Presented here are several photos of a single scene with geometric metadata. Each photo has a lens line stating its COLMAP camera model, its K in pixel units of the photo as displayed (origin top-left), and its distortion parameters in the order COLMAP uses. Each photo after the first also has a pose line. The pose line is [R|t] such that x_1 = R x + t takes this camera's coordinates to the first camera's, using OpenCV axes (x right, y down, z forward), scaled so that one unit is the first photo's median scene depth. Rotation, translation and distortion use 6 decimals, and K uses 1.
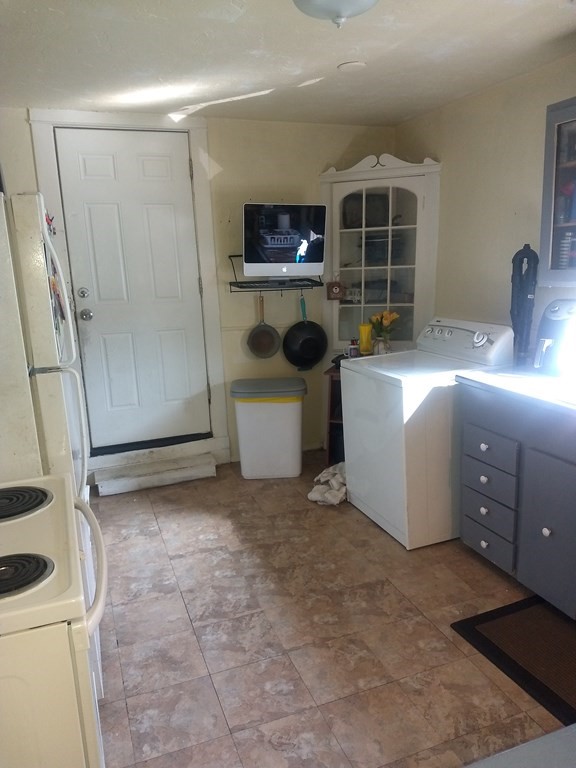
lens RADIAL K [[585.8, 0, 292.4], [0, 585.8, 383.9], [0, 0, 1]] dist [-0.011069, -0.008548]
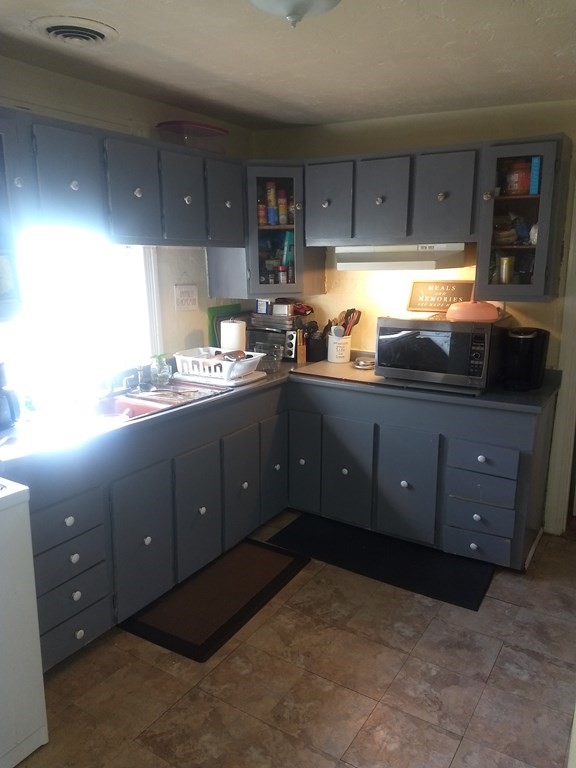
lens RADIAL K [[585.8, 0, 292.3], [0, 585.8, 383.9], [0, 0, 1]] dist [-0.011069, -0.008548]
pose [[-0.592035, -0.143057, 0.793114, -0.582762], [0.200116, 0.927202, 0.316623, -0.326798], [-0.780672, 0.346167, -0.520308, 1.384171]]
